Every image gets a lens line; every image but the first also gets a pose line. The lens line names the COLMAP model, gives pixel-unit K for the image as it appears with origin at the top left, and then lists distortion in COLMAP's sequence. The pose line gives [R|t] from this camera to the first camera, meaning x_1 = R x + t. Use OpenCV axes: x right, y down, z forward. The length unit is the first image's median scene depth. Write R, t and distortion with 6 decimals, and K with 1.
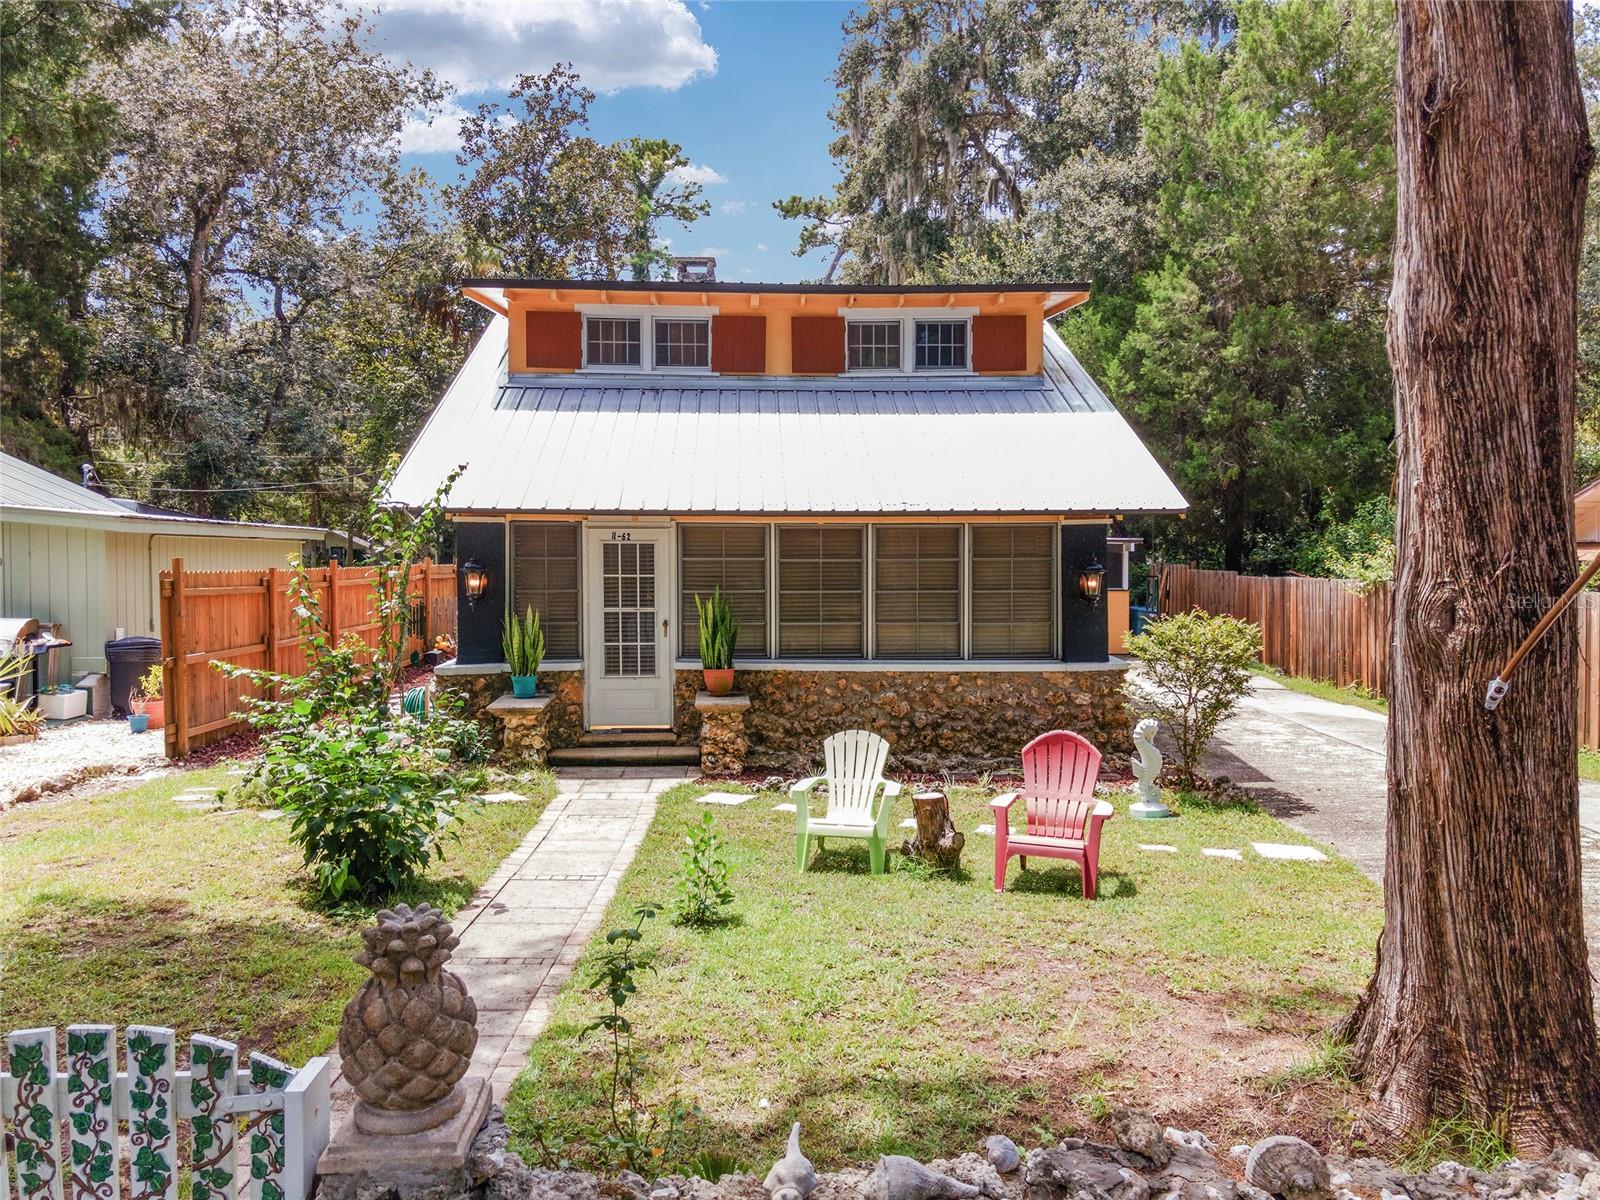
lens RADIAL K [[1180.8, 0, 845.7], [0, 1180.8, 591.7], [0, 0, 1]] dist [0.023260, 0.022407]
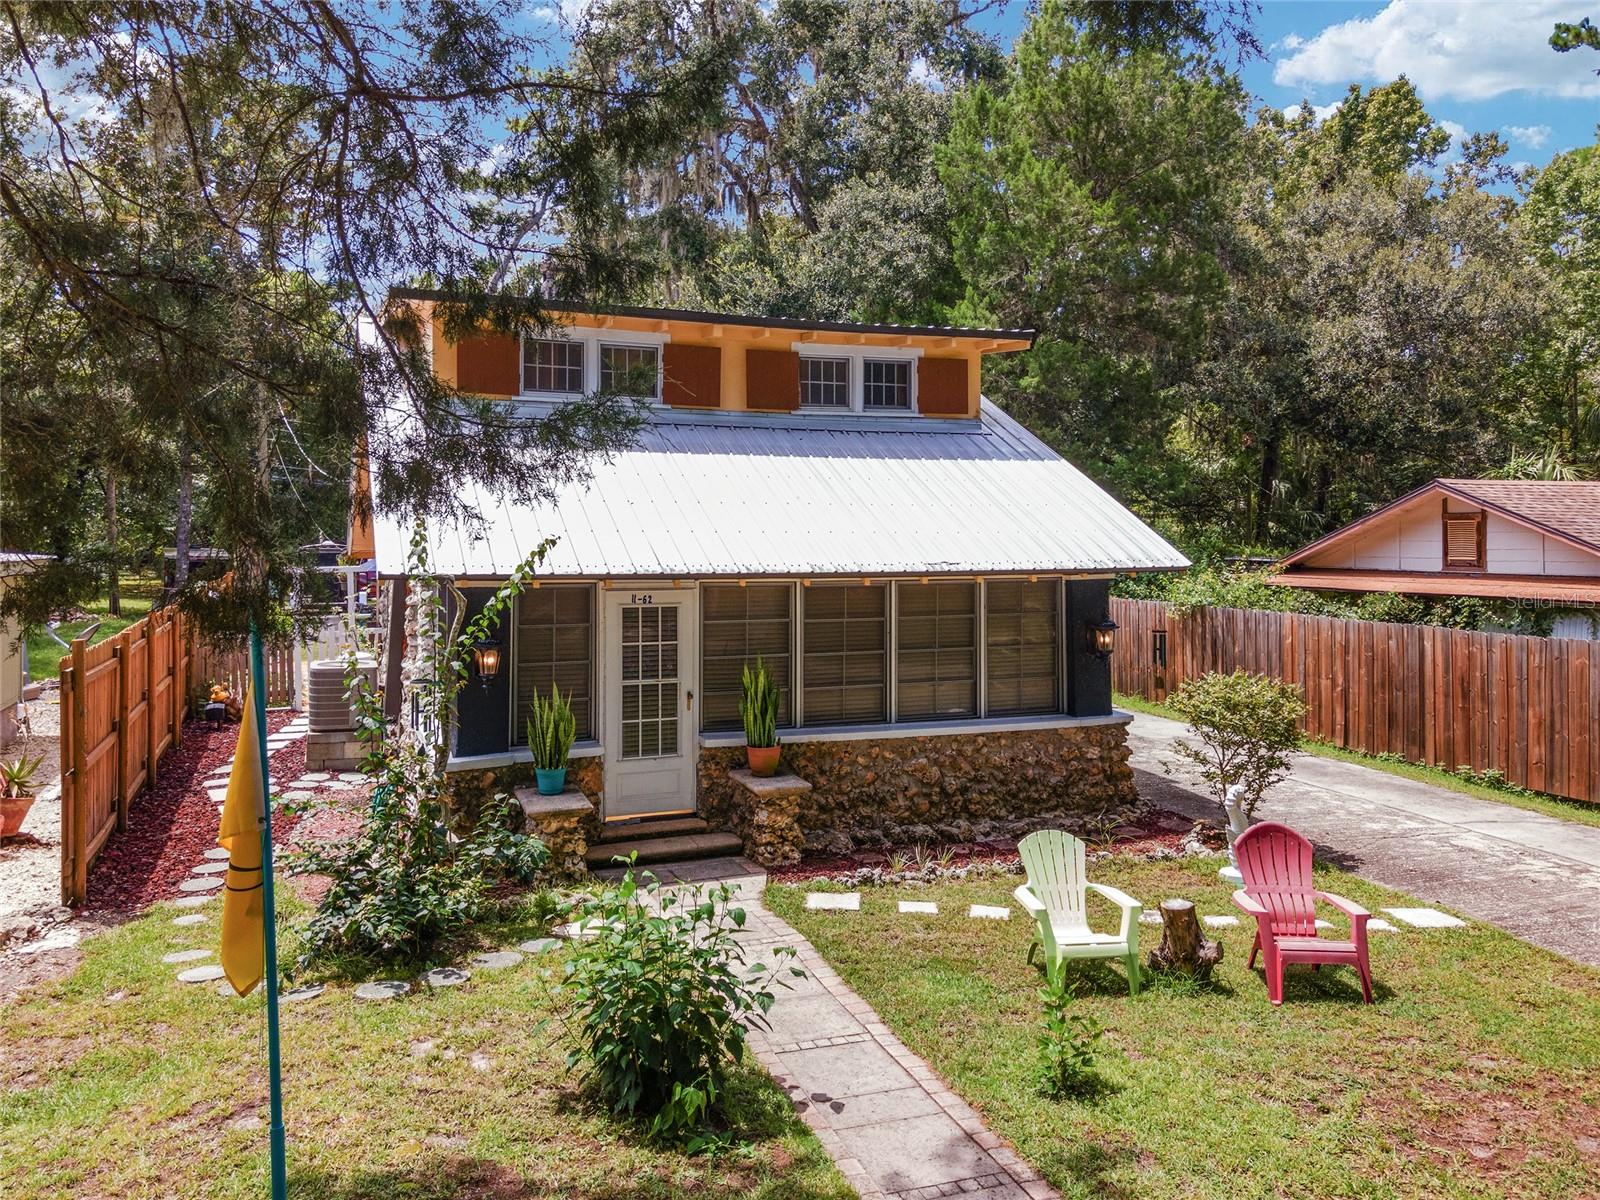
lens RADIAL K [[1180.8, 0, 840.6], [0, 1180.8, 545.1], [0, 0, 1]] dist [0.023260, 0.022407]
pose [[0.946402, 0.000404, 0.322990, -0.333907], [0.006933, 0.999743, -0.021565, -0.067398], [-0.322916, 0.022648, 0.946157, 0.110417]]
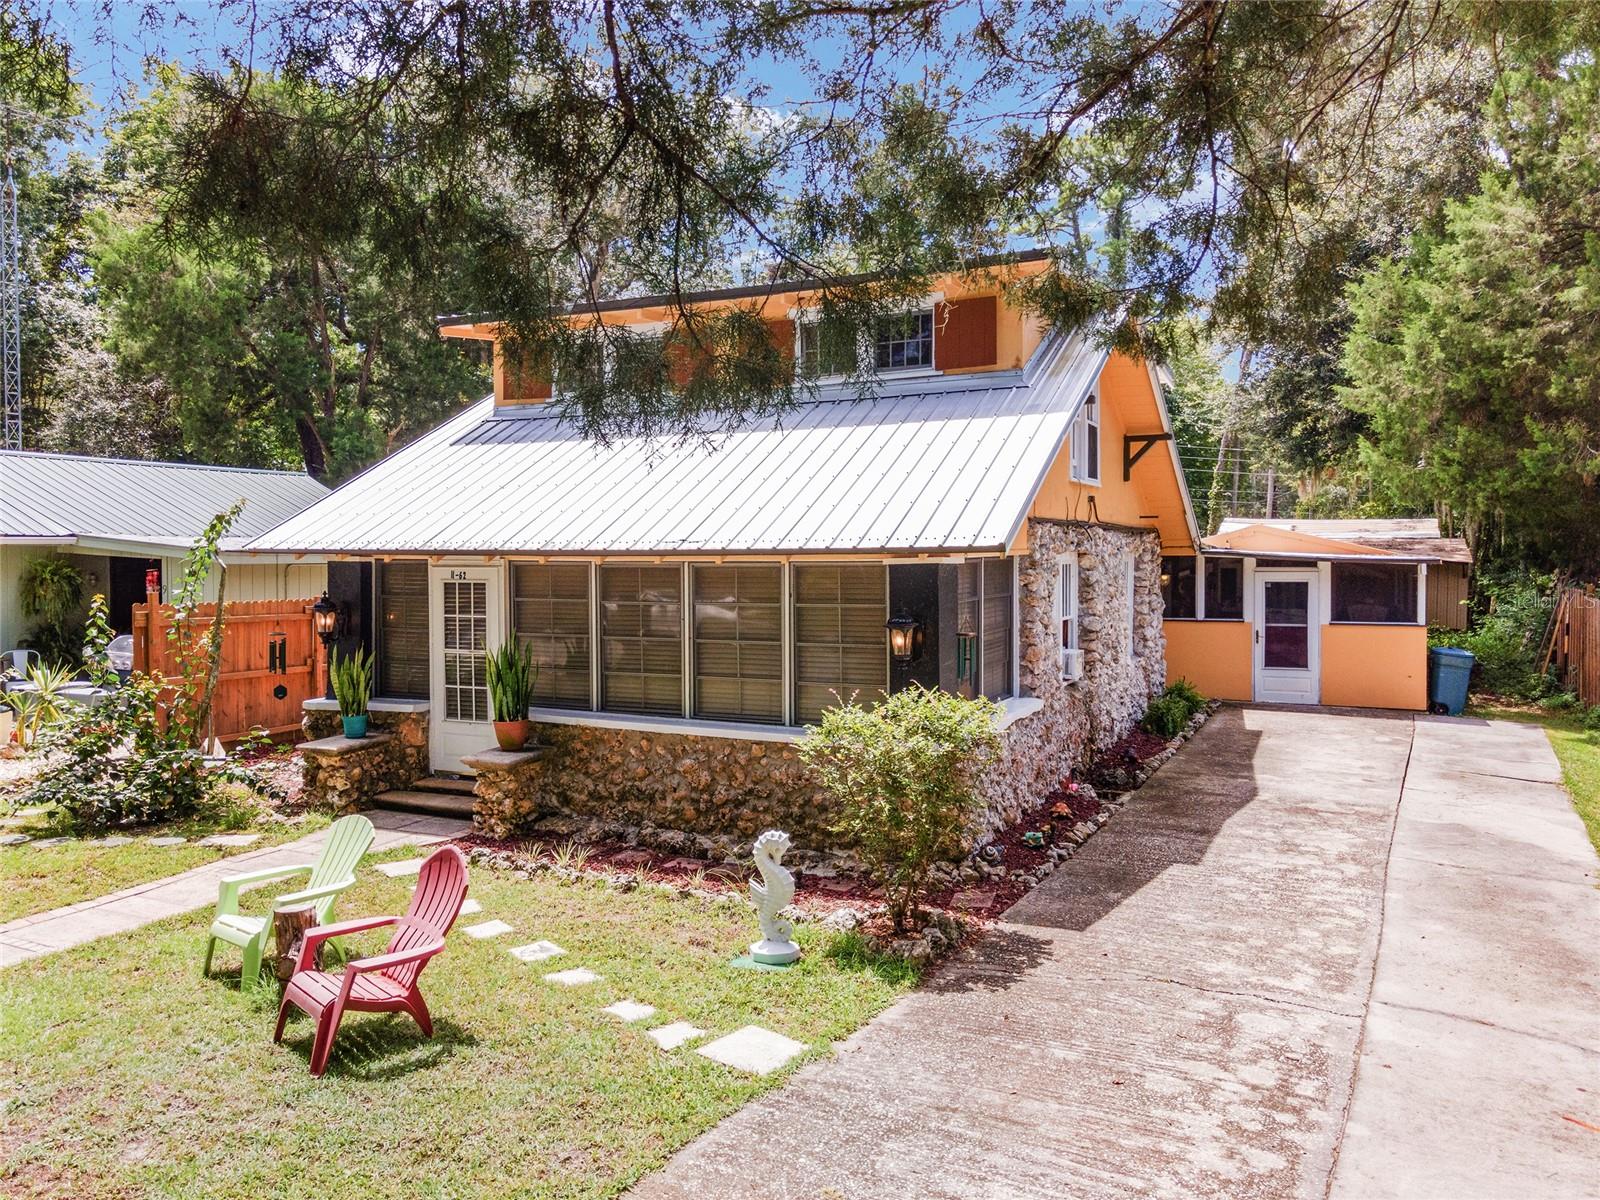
lens RADIAL K [[1180.8, 0, 810.8], [0, 1180.8, 602.2], [0, 0, 1]] dist [0.023260, 0.022407]
pose [[0.877295, 0.017003, -0.479650, 0.523388], [-0.013265, 0.999850, 0.011180, -0.039486], [0.479768, -0.003446, 0.877389, 0.289880]]
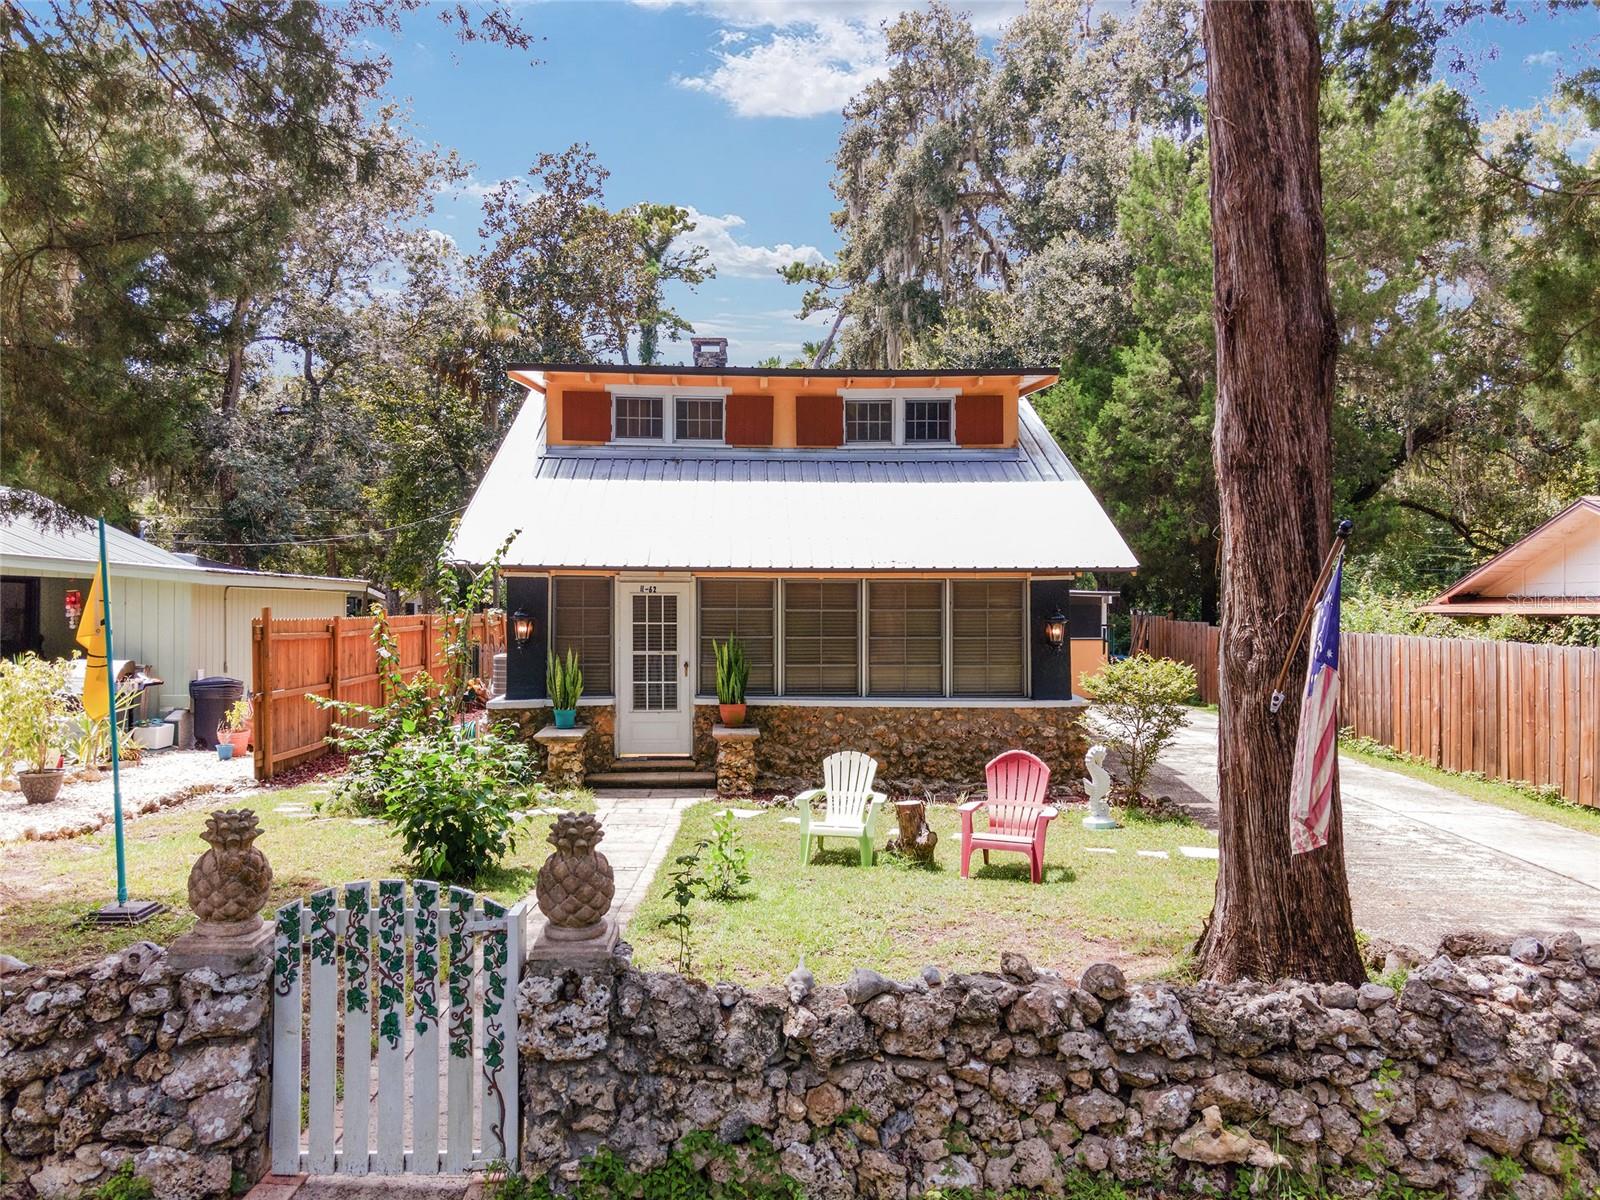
lens RADIAL K [[1180.8, 0, 851.2], [0, 1180.8, 609.0], [0, 0, 1]] dist [0.023260, 0.022407]
pose [[0.999990, 0.002773, 0.003462, 0.004217], [-0.002672, 0.999582, -0.028775, 0.004967], [-0.003540, 0.028765, 0.999580, -0.154162]]
